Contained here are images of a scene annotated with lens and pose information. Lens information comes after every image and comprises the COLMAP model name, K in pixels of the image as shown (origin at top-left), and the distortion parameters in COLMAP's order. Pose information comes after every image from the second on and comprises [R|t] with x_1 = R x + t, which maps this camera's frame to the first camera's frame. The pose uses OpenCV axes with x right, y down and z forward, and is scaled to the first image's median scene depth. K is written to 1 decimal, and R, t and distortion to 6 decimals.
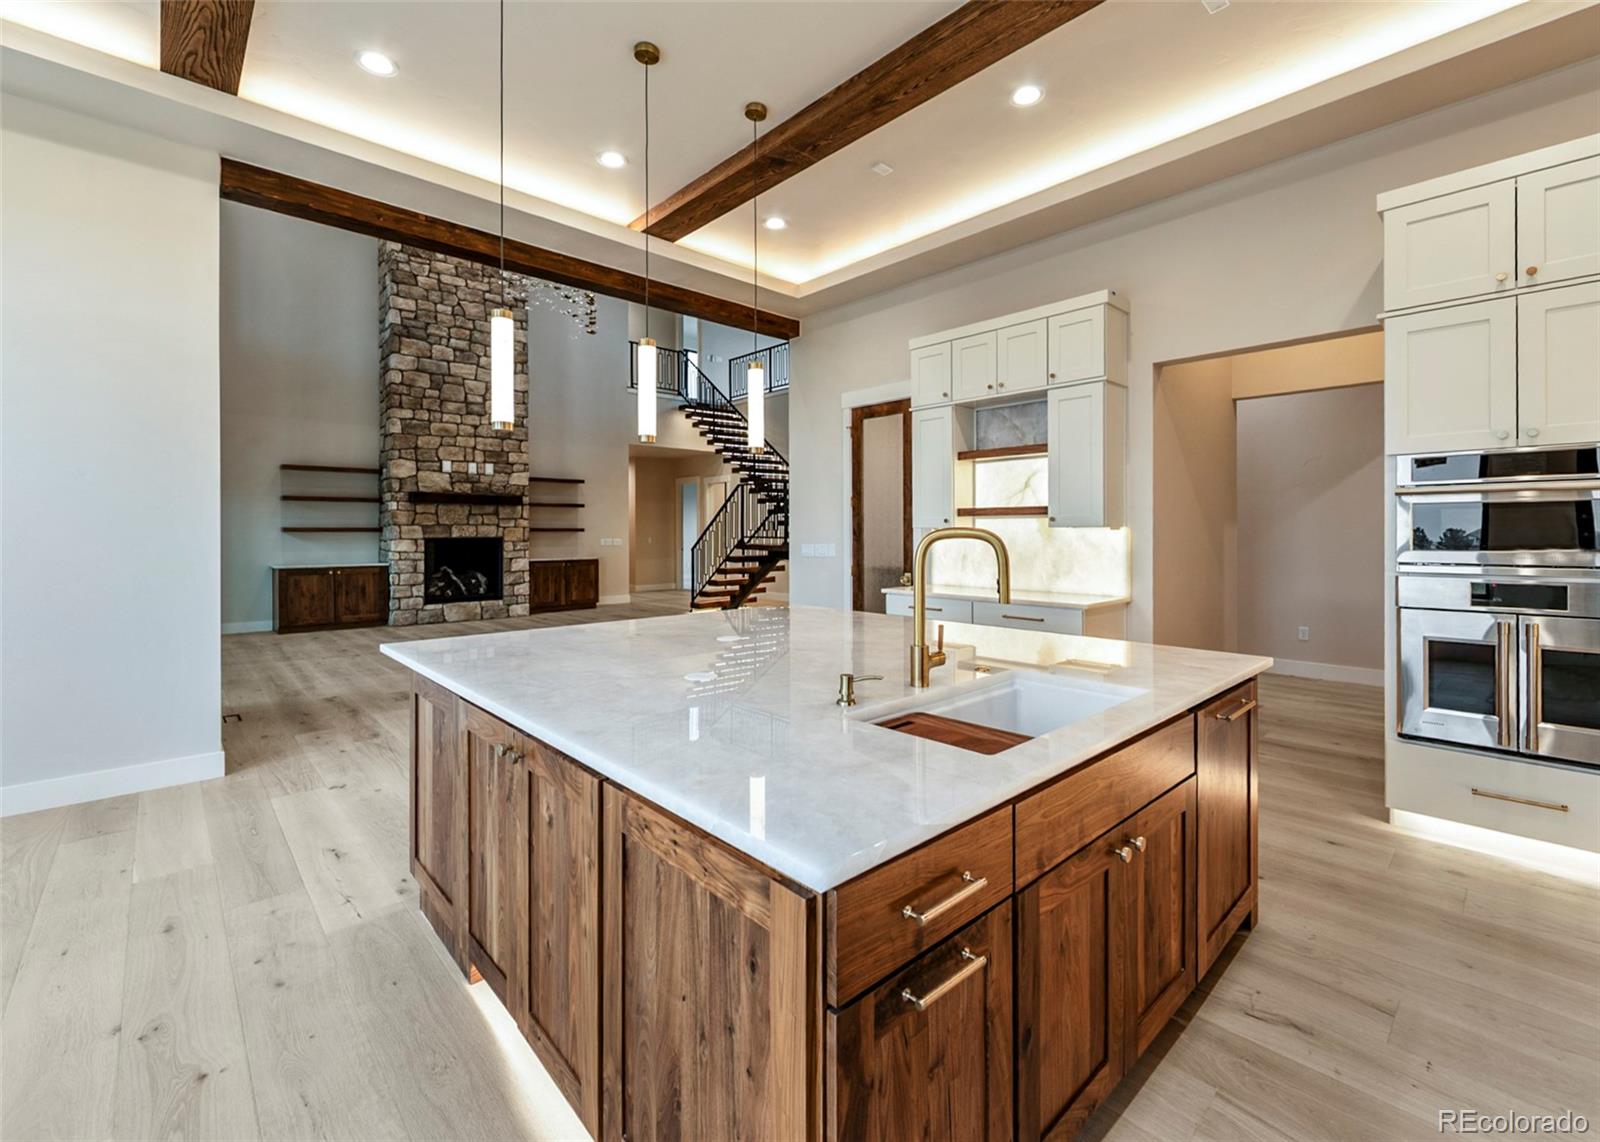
lens RADIAL K [[683.4, 0, 807.6], [0, 683.4, 547.6], [0, 0, 1]] dist [0.000922, 0.000039]
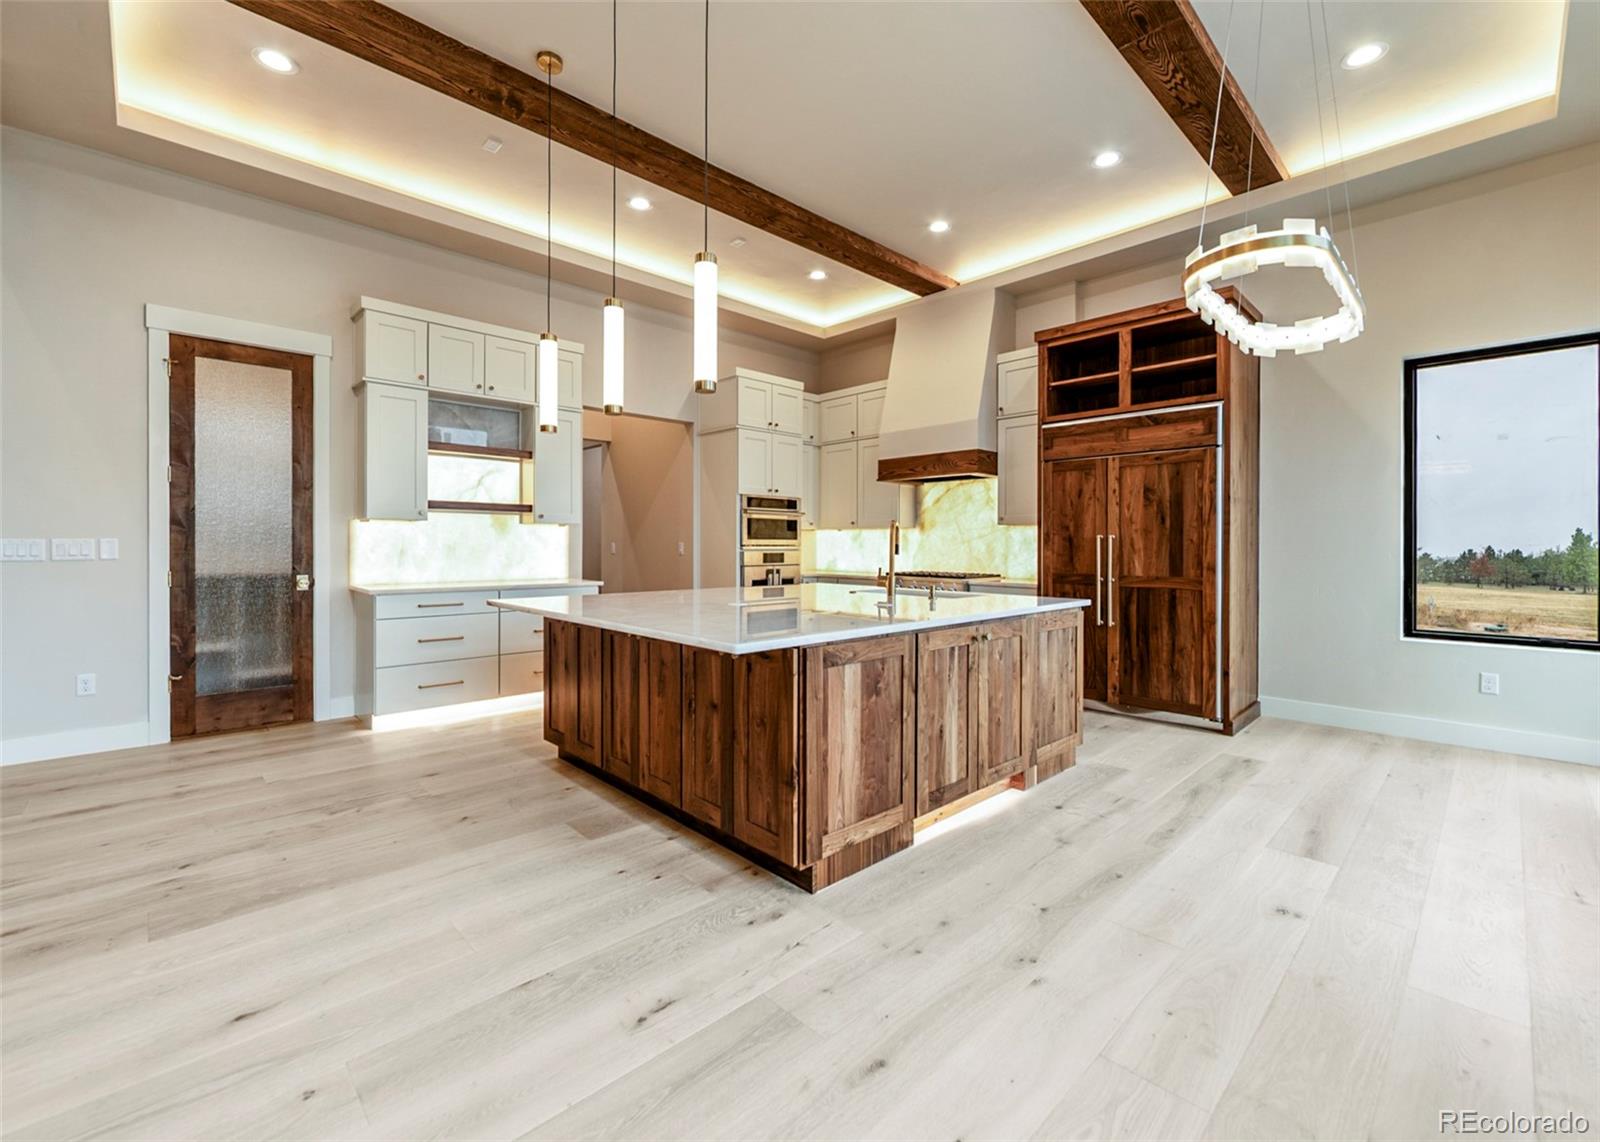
lens RADIAL K [[683.4, 0, 807.6], [0, 683.4, 547.6], [0, 0, 1]] dist [0.000922, 0.000039]
pose [[-0.015081, -0.000937, 0.999886, -0.764274], [0.020563, 0.999788, 0.001247, 0.019329], [-0.999675, 0.020580, -0.015059, 0.506789]]
